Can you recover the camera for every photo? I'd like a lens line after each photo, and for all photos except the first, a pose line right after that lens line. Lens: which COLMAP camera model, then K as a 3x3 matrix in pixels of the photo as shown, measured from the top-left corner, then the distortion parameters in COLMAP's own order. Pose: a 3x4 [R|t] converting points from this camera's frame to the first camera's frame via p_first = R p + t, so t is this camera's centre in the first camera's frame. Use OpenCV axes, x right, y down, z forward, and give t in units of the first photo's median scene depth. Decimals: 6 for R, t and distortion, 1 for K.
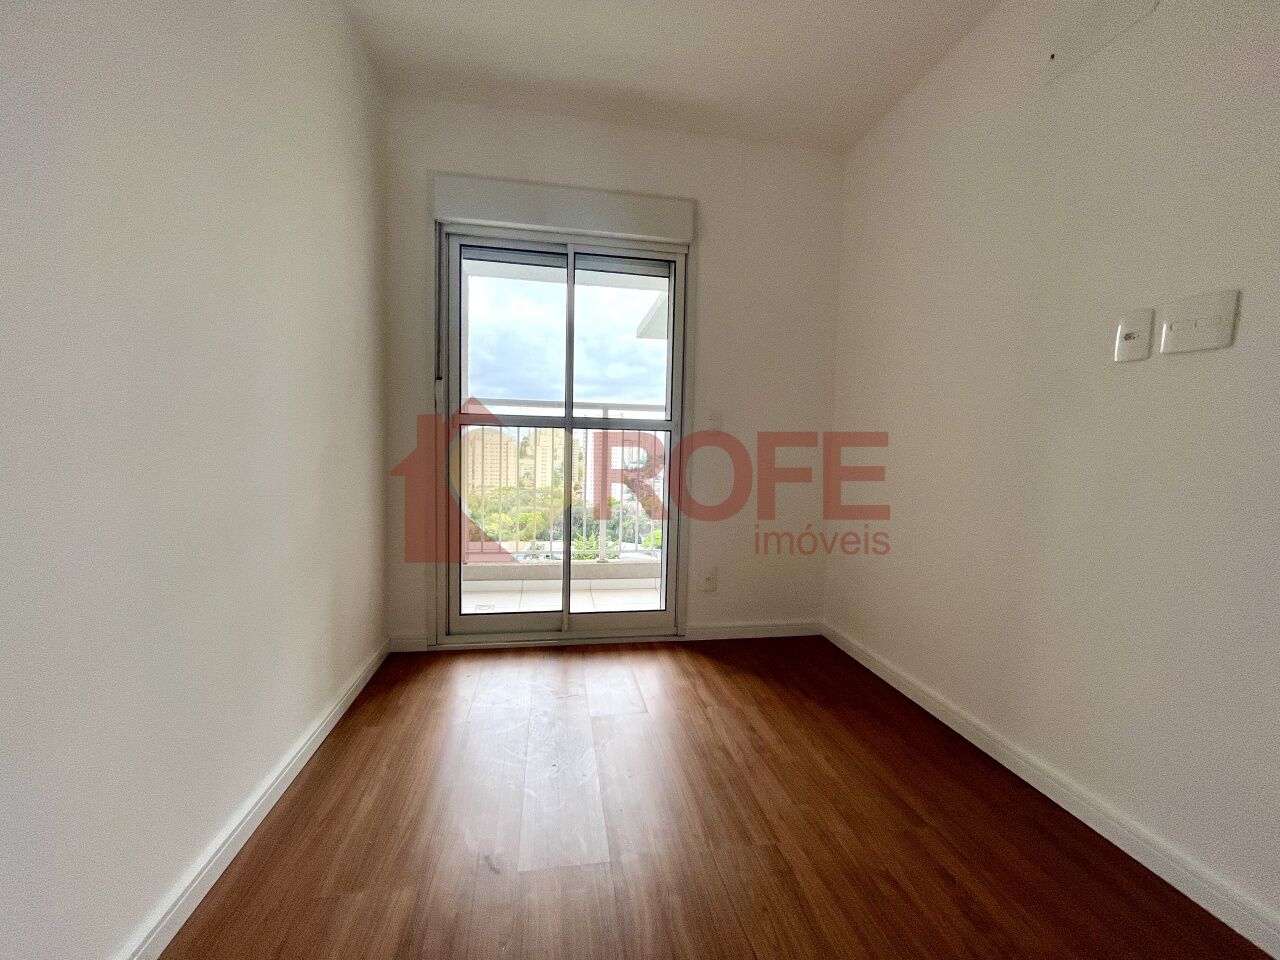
lens RADIAL K [[515.2, 0, 647.8], [0, 515.2, 480.6], [0, 0, 1]] dist [-0.001376, 0.000489]
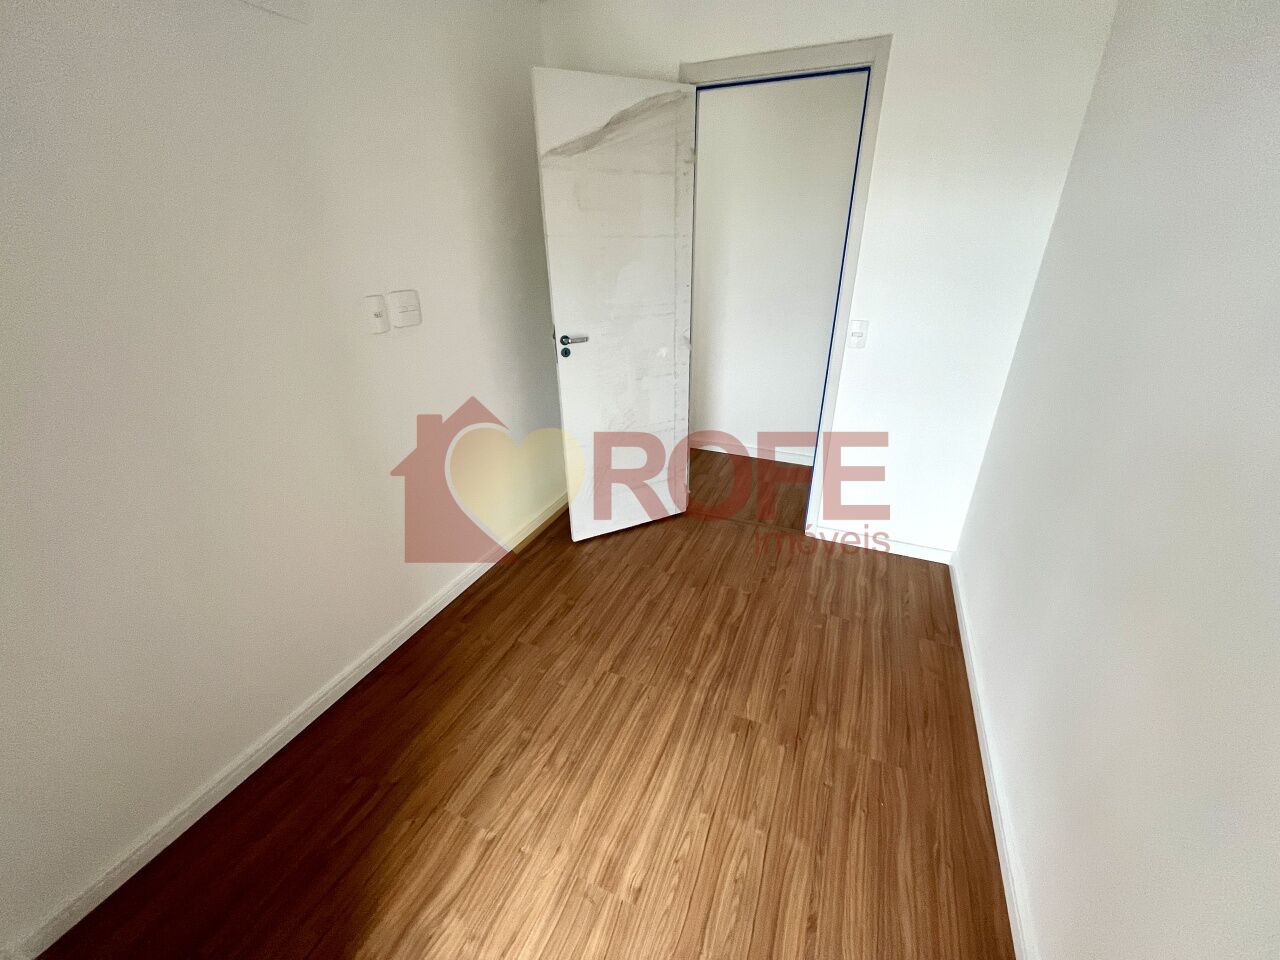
lens RADIAL K [[515.2, 0, 638.5], [0, 515.2, 478.0], [0, 0, 1]] dist [-0.001376, 0.000489]
pose [[-0.827206, -0.261181, 0.497508, -0.378117], [0.026932, 0.865958, 0.499390, -0.486515], [-0.561252, 0.426498, -0.709292, 1.508138]]
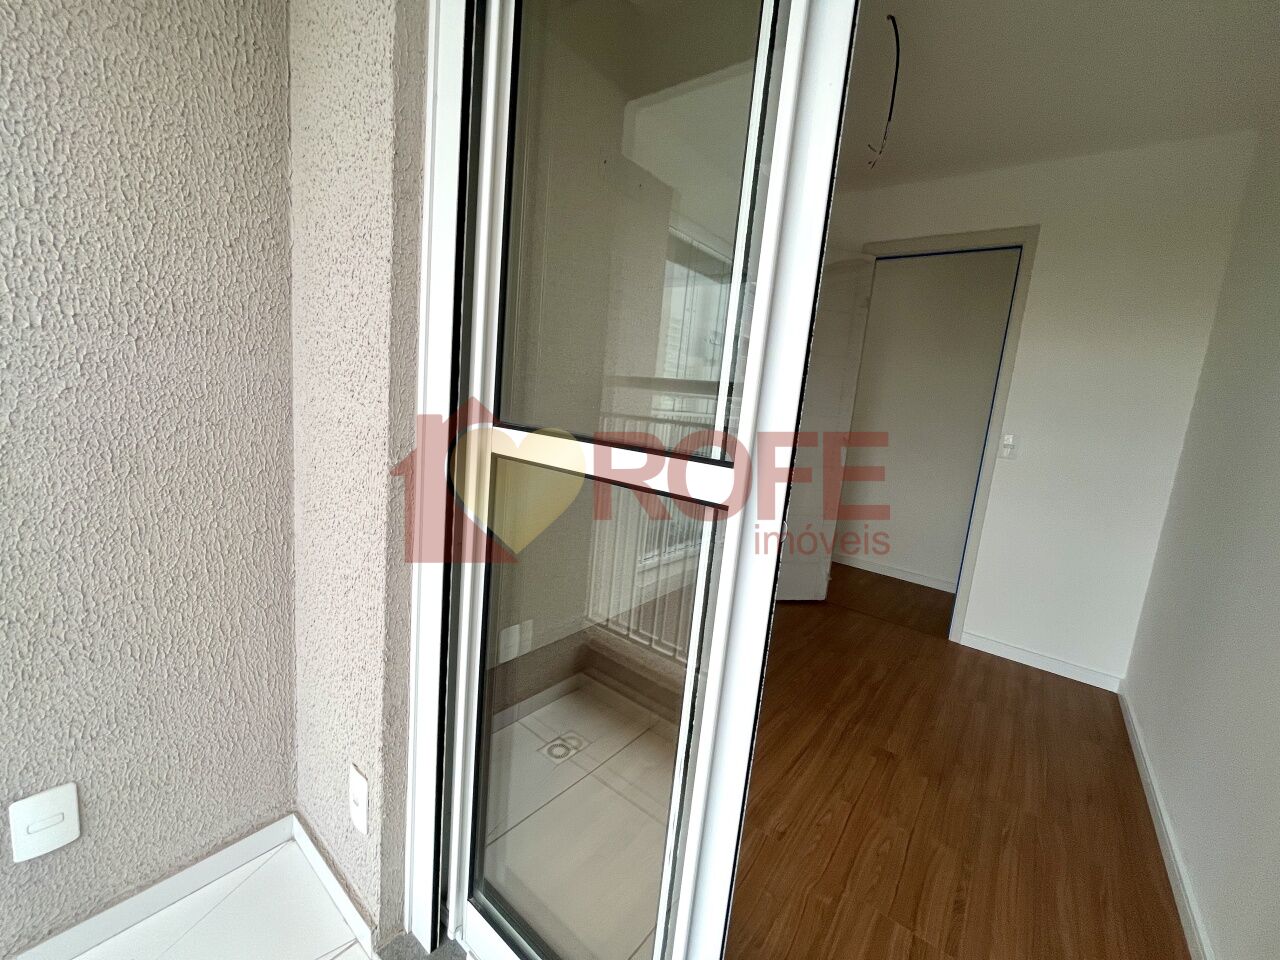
lens RADIAL K [[515.2, 0, 641.8], [0, 515.2, 476.6], [0, 0, 1]] dist [-0.001376, 0.000489]
pose [[-0.655103, -0.205693, 0.727001, -0.510566], [-0.061145, 0.973505, 0.220340, -0.277790], [-0.753061, 0.099893, -0.650323, 1.931262]]
